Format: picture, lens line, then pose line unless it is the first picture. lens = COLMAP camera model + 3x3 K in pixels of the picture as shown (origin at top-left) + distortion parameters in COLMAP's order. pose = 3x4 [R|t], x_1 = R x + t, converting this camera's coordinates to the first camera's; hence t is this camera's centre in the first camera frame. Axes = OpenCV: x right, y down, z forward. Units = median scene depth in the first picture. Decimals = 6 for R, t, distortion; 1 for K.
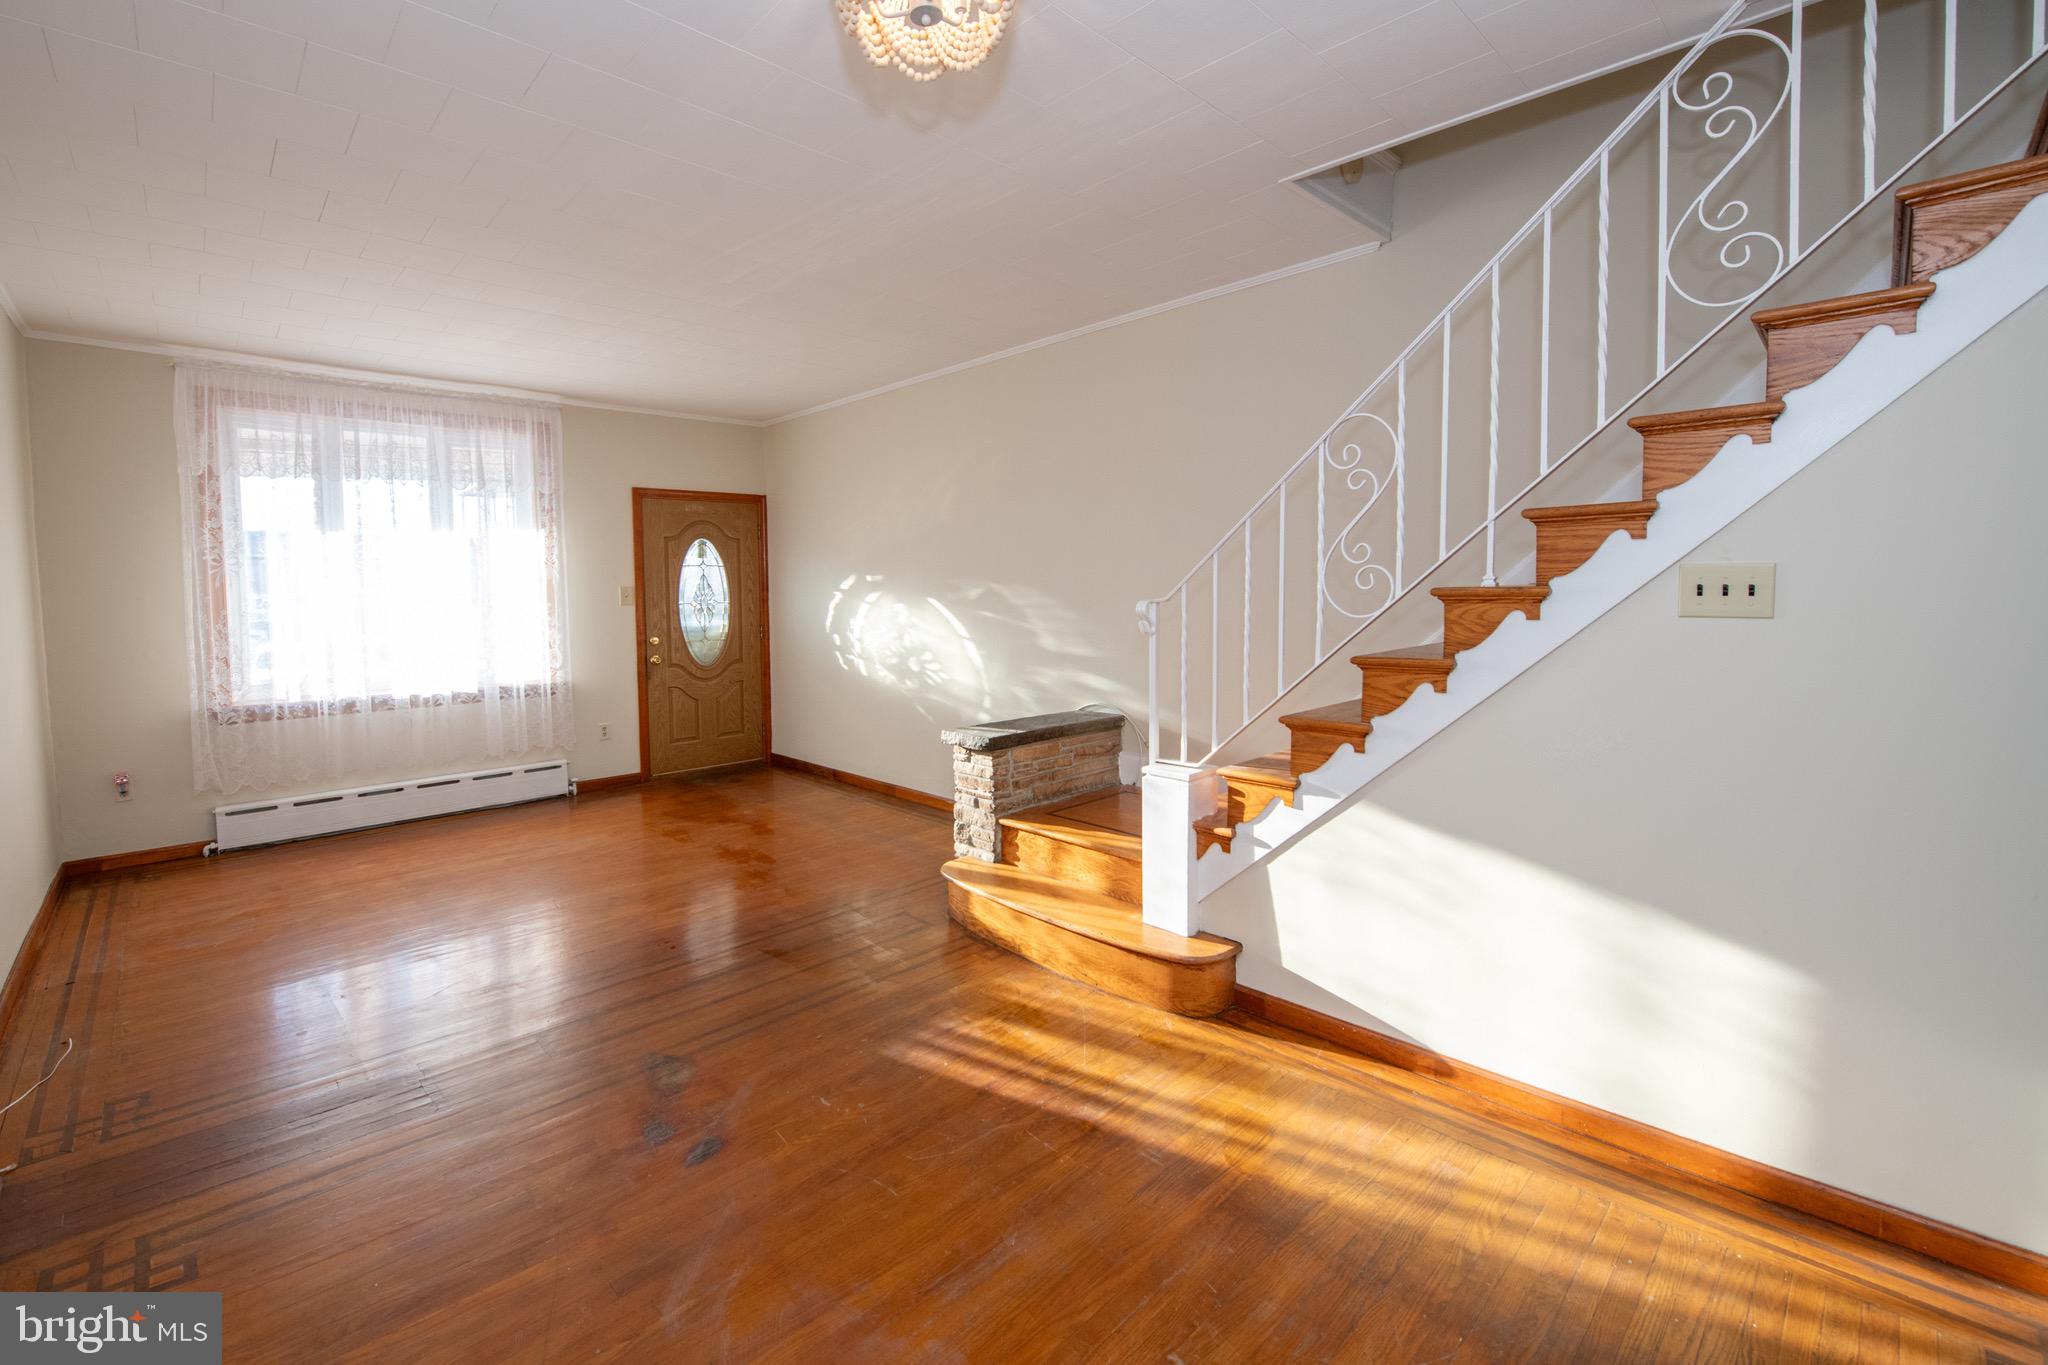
lens RADIAL K [[856.5, 0, 1022.3], [0, 856.5, 670.0], [0, 0, 1]] dist [0.017953, -0.010586]
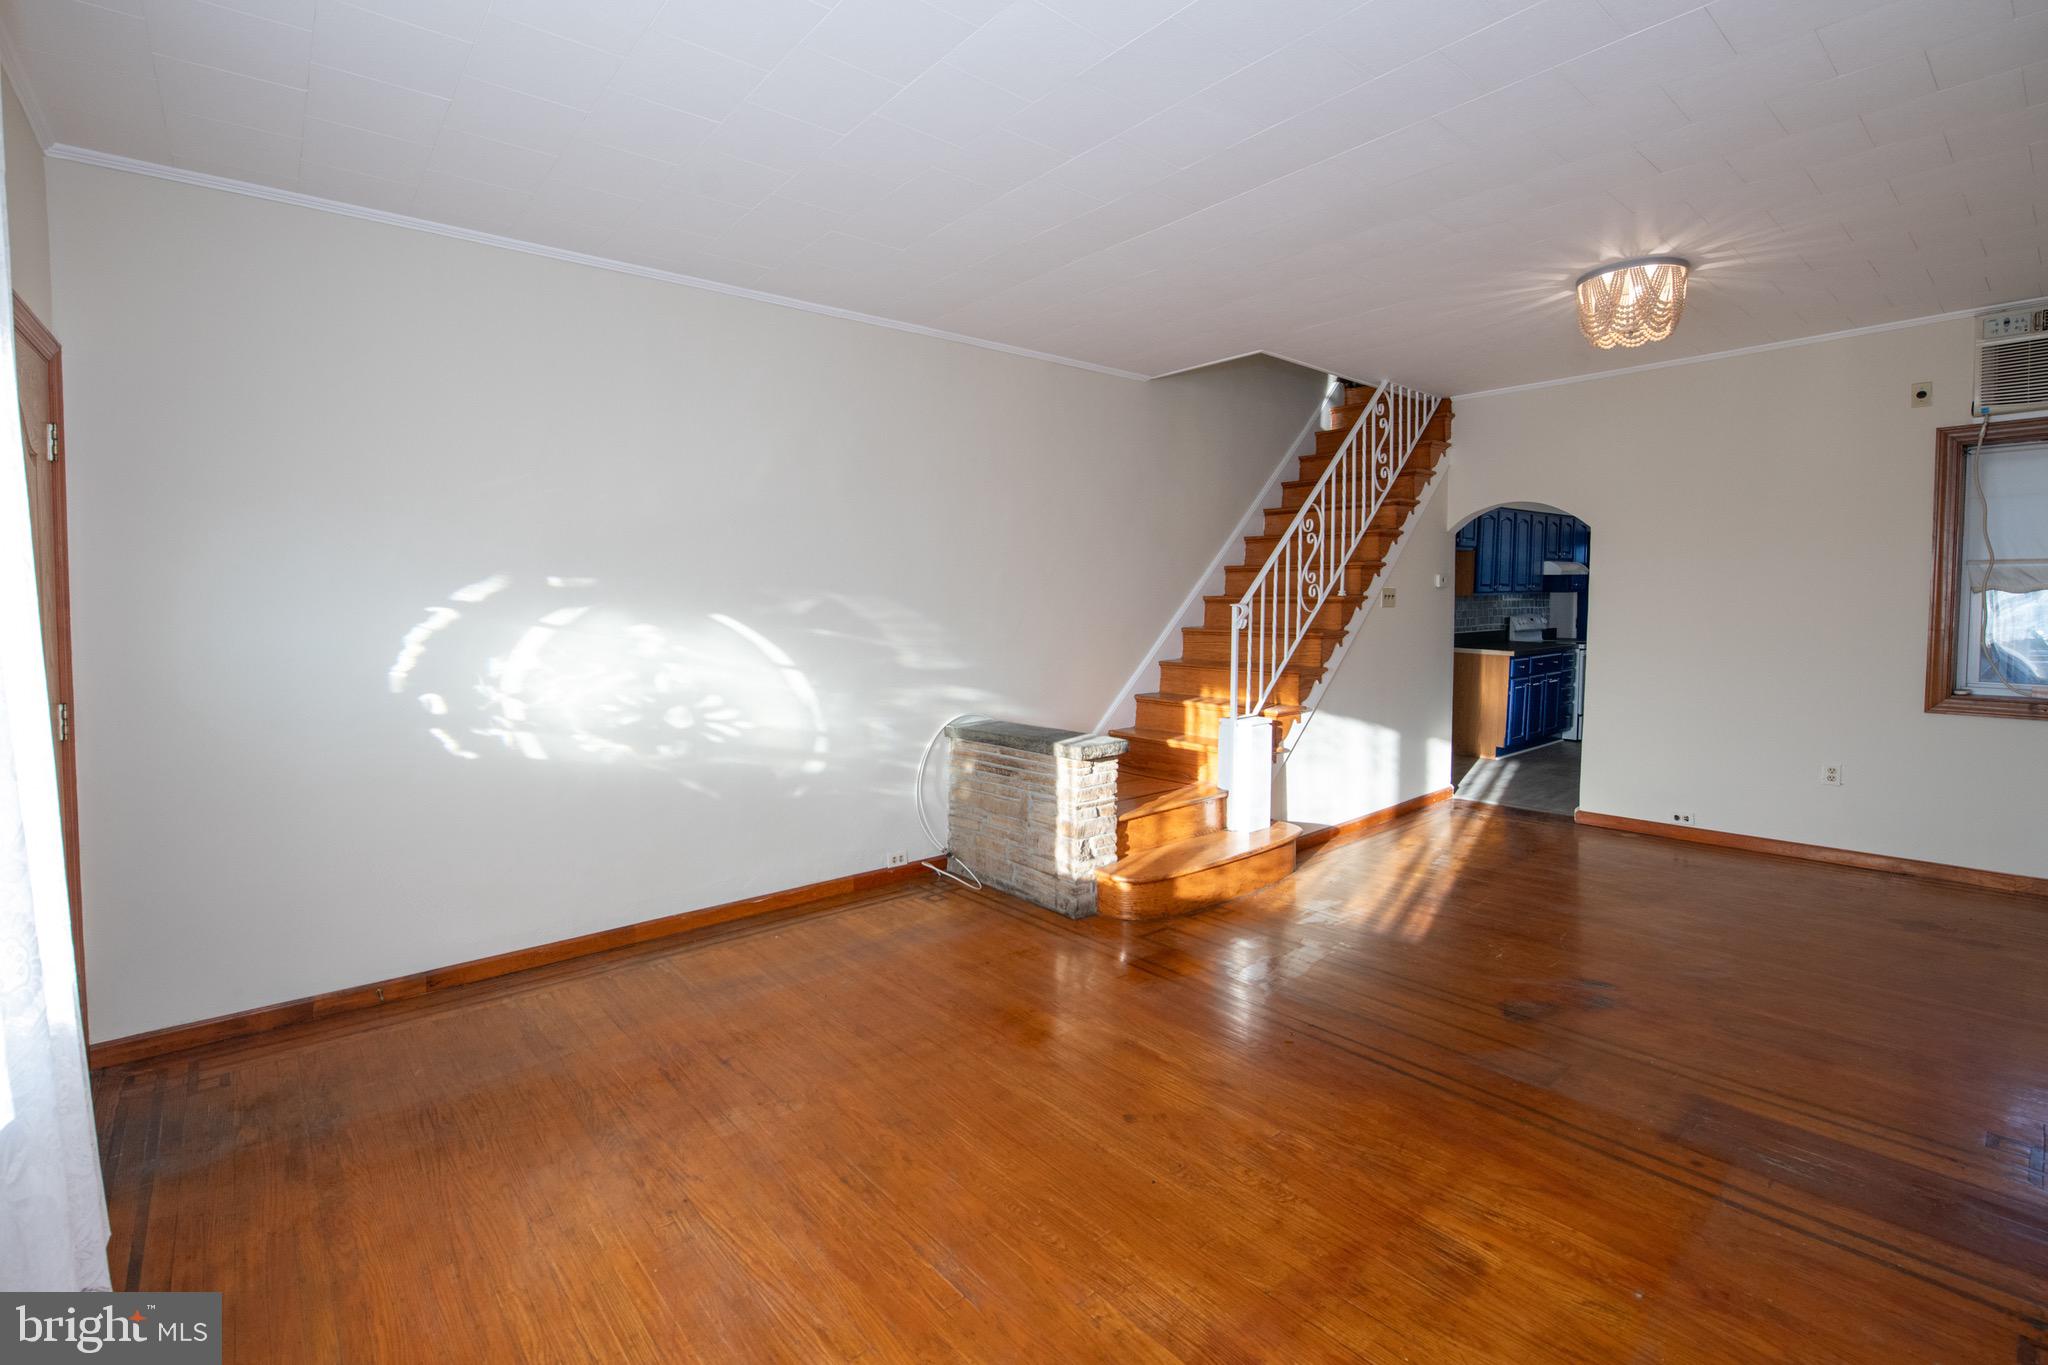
lens RADIAL K [[799.3, 0, 1021.8], [0, 799.3, 661.8], [0, 0, 1]] dist [-0.015704, -0.000052]
pose [[0.139958, -0.063058, 0.988147, -0.737501], [0.107154, 0.993074, 0.048195, -0.054294], [-0.984342, 0.099139, 0.145746, 0.713479]]
